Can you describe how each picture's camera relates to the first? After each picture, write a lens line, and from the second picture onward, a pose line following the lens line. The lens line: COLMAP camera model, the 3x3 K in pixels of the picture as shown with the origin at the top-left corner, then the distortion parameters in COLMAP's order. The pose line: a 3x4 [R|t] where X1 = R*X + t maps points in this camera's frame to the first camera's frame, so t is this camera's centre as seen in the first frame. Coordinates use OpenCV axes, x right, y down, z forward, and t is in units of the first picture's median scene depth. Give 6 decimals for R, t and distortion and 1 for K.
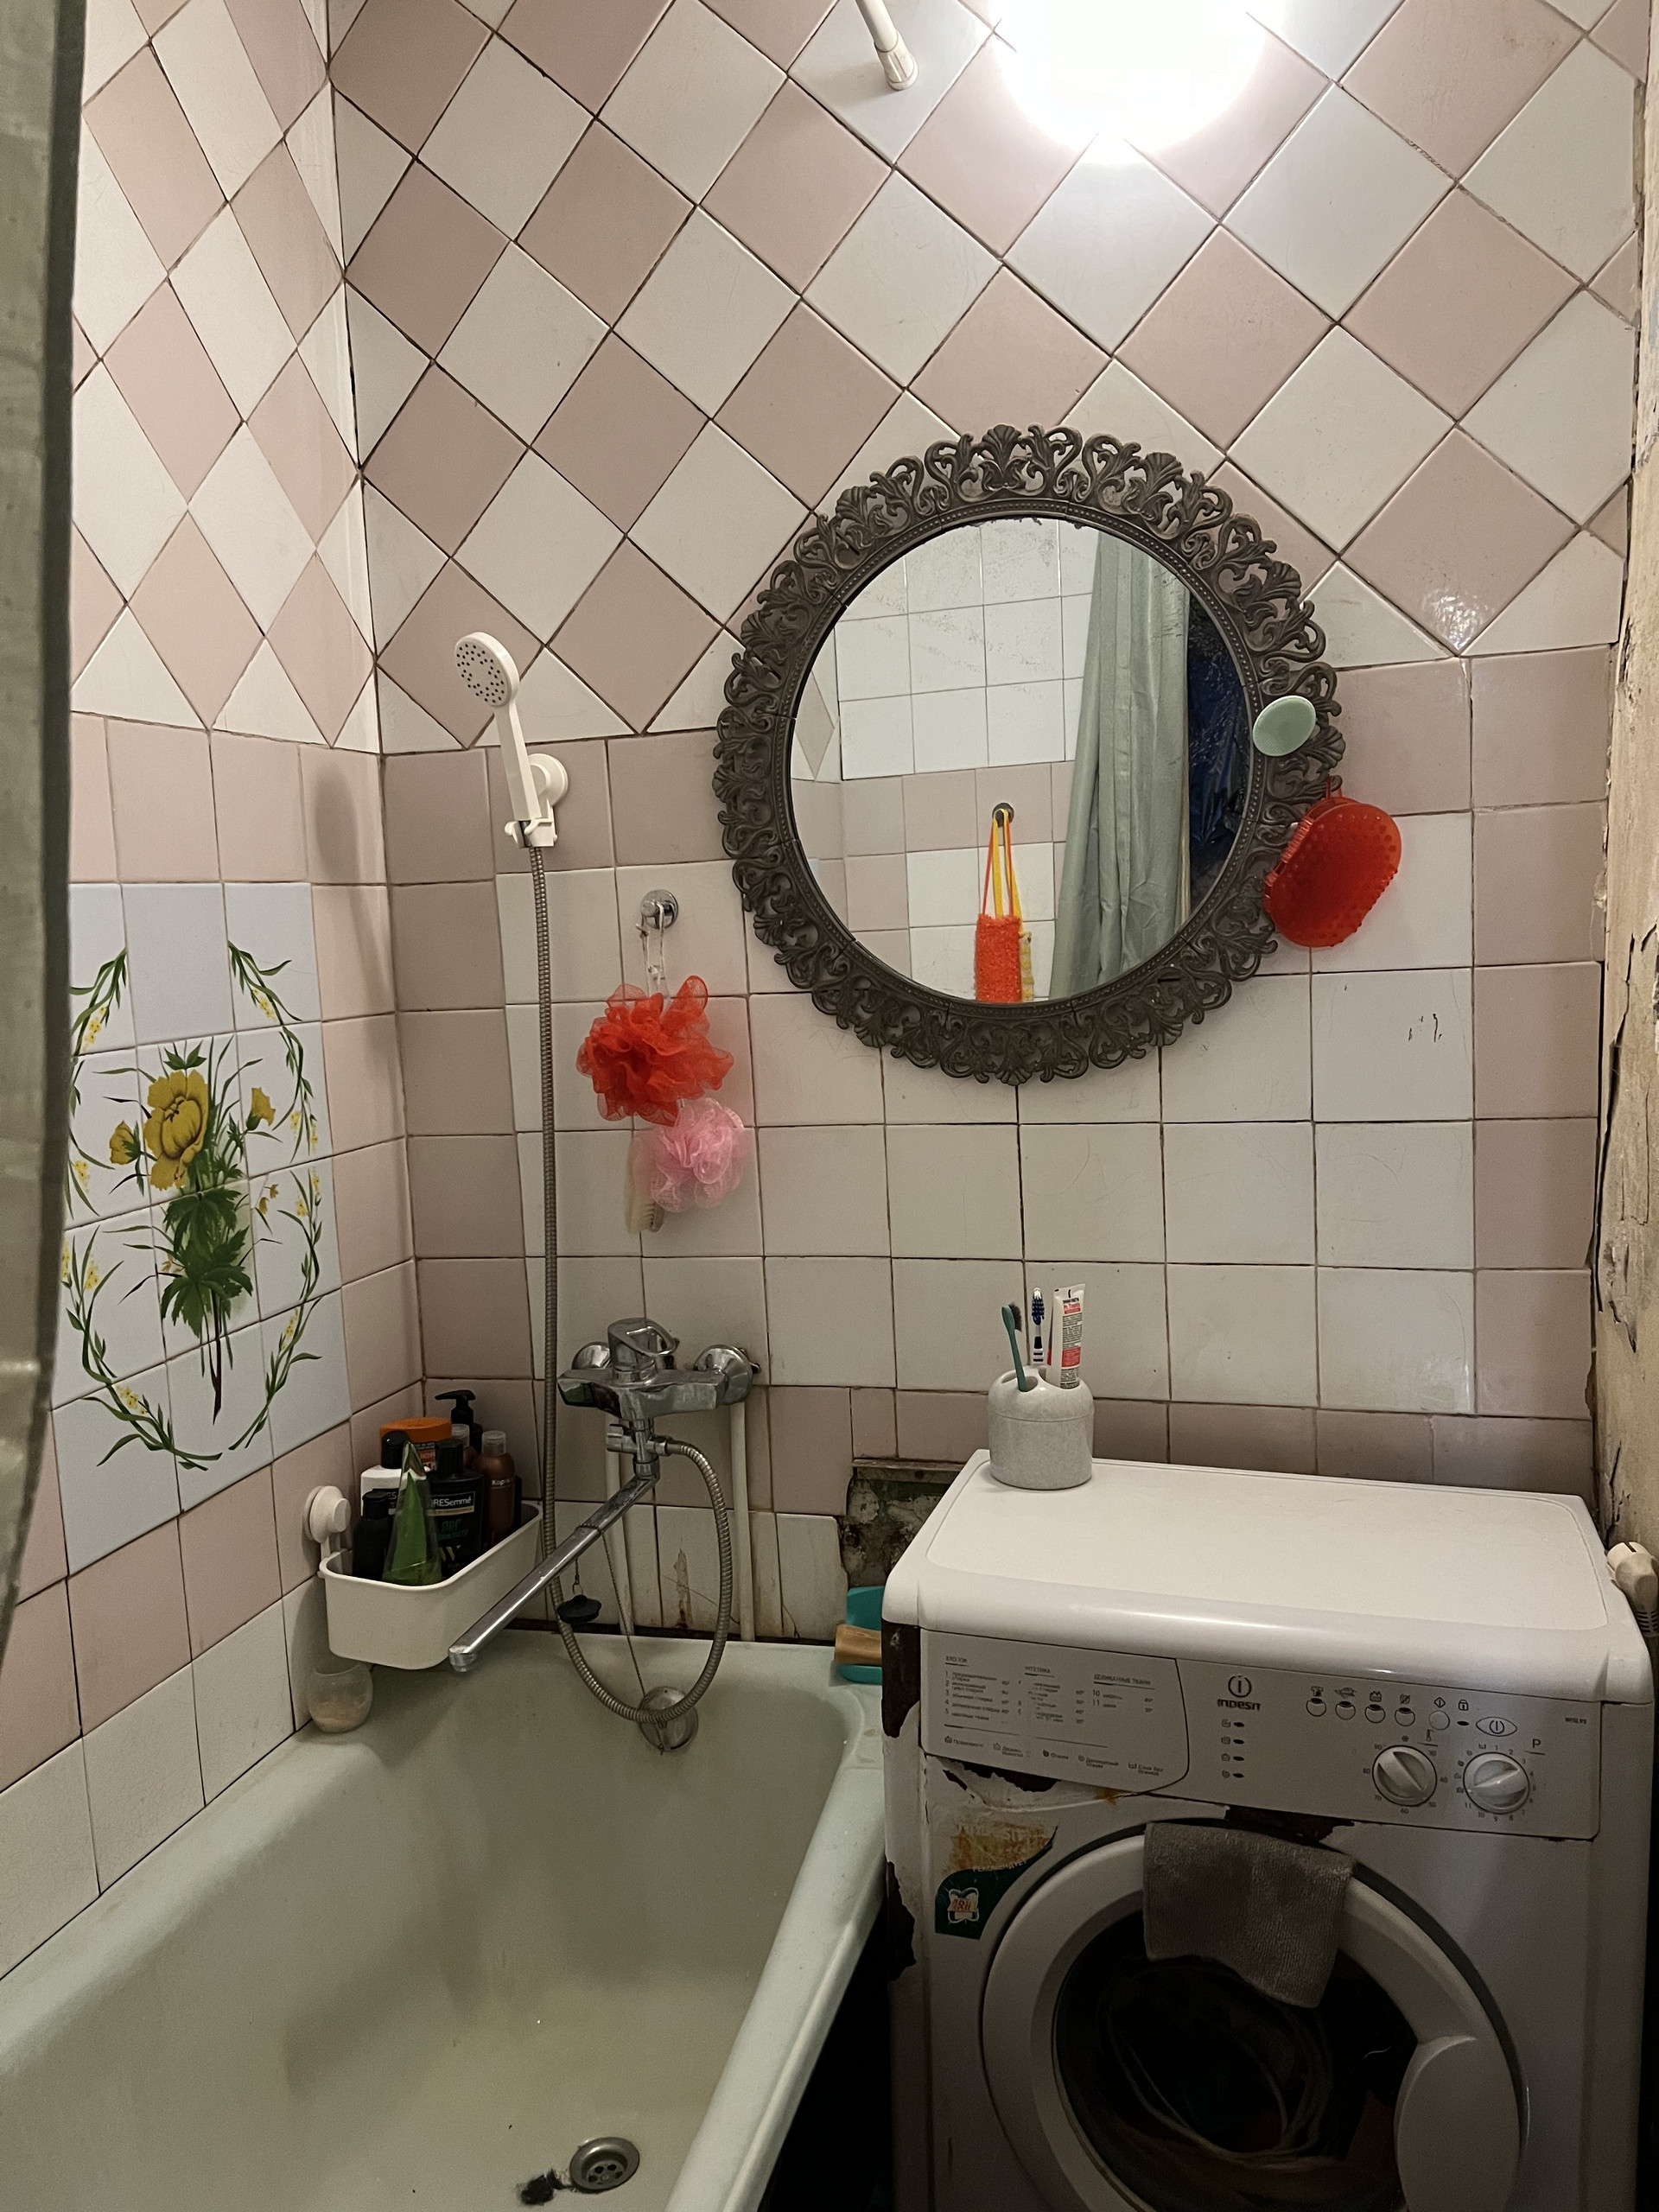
lens RADIAL K [[1667.6, 0, 833.3], [0, 1667.6, 1111.8], [0, 0, 1]] dist [0.063231, -0.078099]
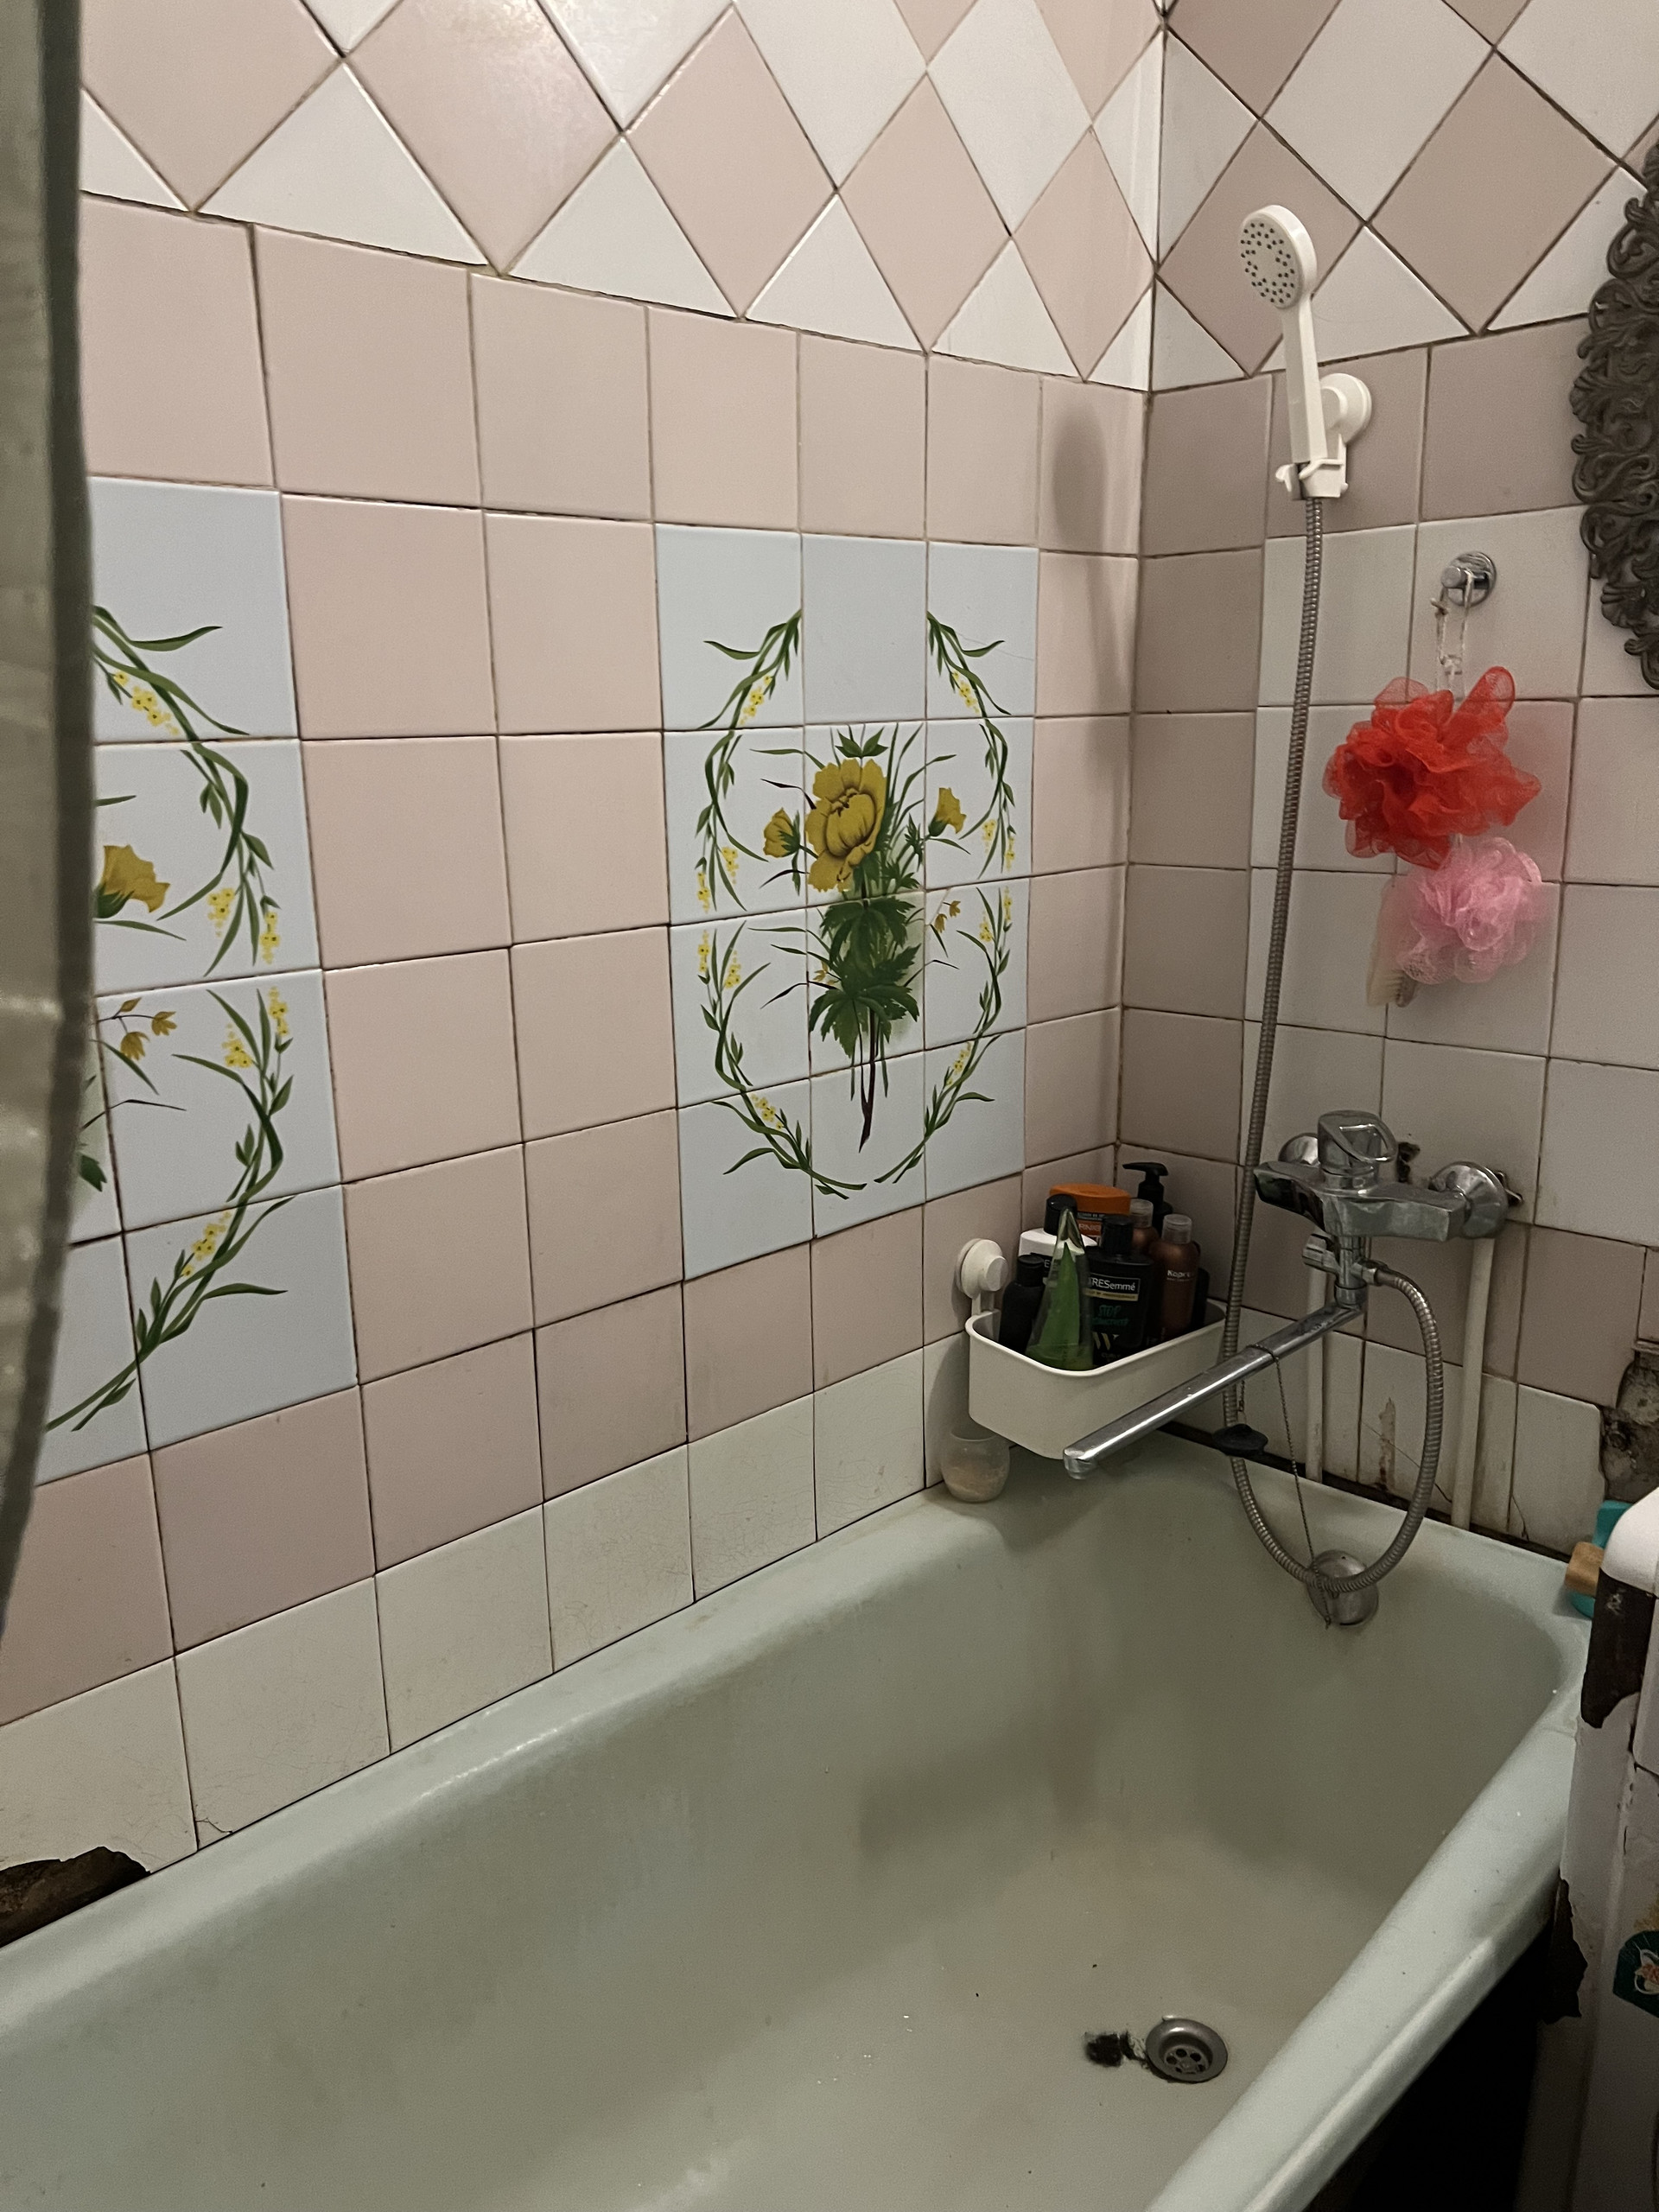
lens RADIAL K [[1667.6, 0, 817.2], [0, 1667.6, 1114.4], [0, 0, 1]] dist [0.063231, -0.078099]
pose [[0.863770, 0.150718, -0.480817, 0.044657], [-0.082828, 0.983708, 0.159559, 0.019190], [0.497032, -0.097997, 0.862181, 0.184054]]
